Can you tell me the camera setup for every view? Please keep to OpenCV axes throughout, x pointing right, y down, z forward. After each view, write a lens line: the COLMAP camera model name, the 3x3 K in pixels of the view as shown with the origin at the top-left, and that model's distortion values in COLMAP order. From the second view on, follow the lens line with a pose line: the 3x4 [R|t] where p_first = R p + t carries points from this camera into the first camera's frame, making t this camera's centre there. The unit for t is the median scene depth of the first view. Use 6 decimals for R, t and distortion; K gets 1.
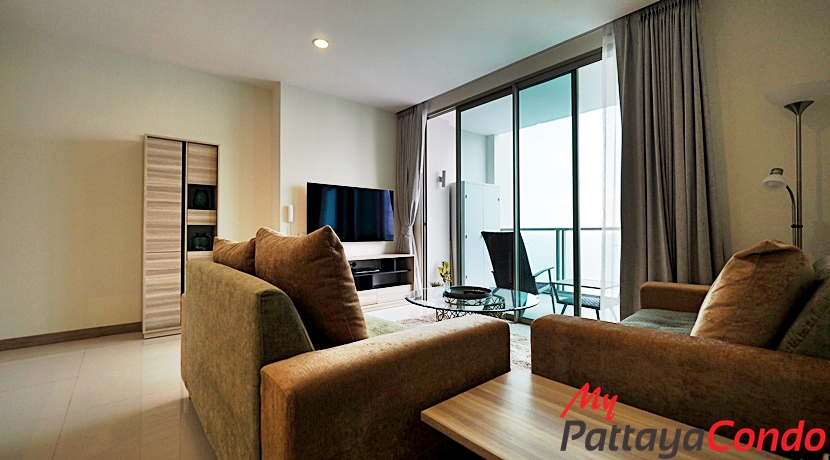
lens RADIAL K [[352.8, 0, 416.8], [0, 352.8, 226.6], [0, 0, 1]] dist [-0.004224, 0.001010]
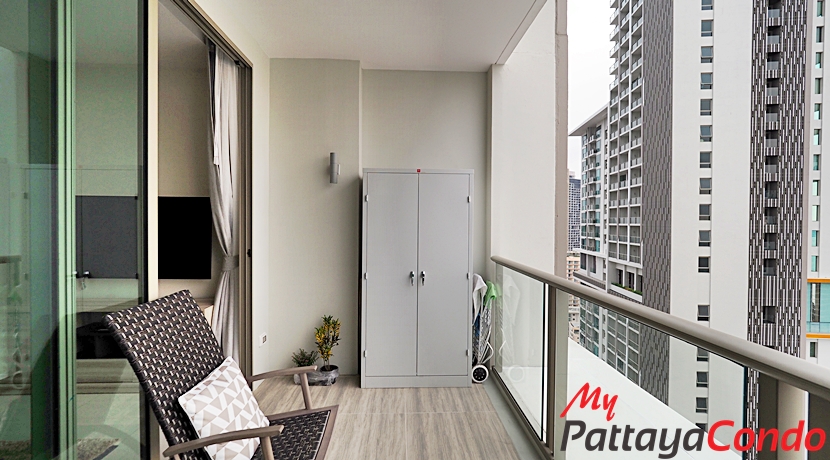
lens RADIAL K [[352.8, 0, 420.7], [0, 352.8, 227.2], [0, 0, 1]] dist [-0.004224, 0.001010]
pose [[0.772379, 0.008391, -0.635107, 0.858719], [0.008828, 0.999674, 0.023943, -0.089440], [0.635101, -0.024100, 0.772053, 1.053283]]
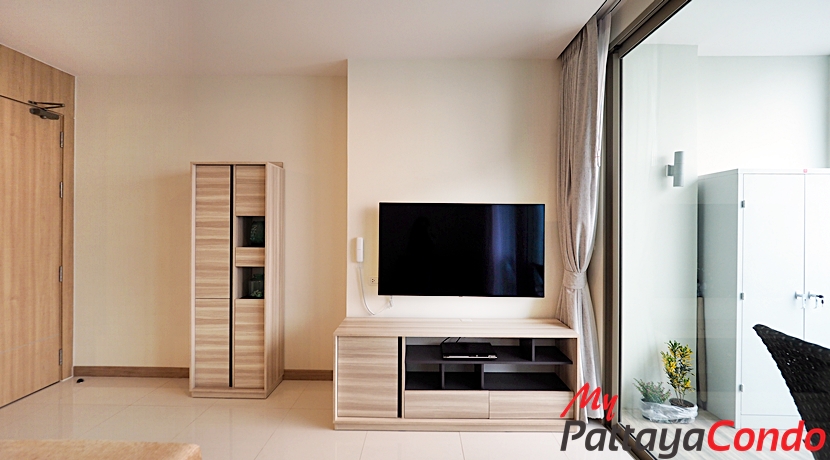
lens RADIAL K [[352.8, 0, 415.8], [0, 352.8, 227.2], [0, 0, 1]] dist [-0.004224, 0.001010]
pose [[0.748506, 0.005538, -0.663105, 0.201839], [0.003675, 0.999915, 0.012500, -0.102853], [0.663118, -0.011793, 0.748422, 0.656535]]
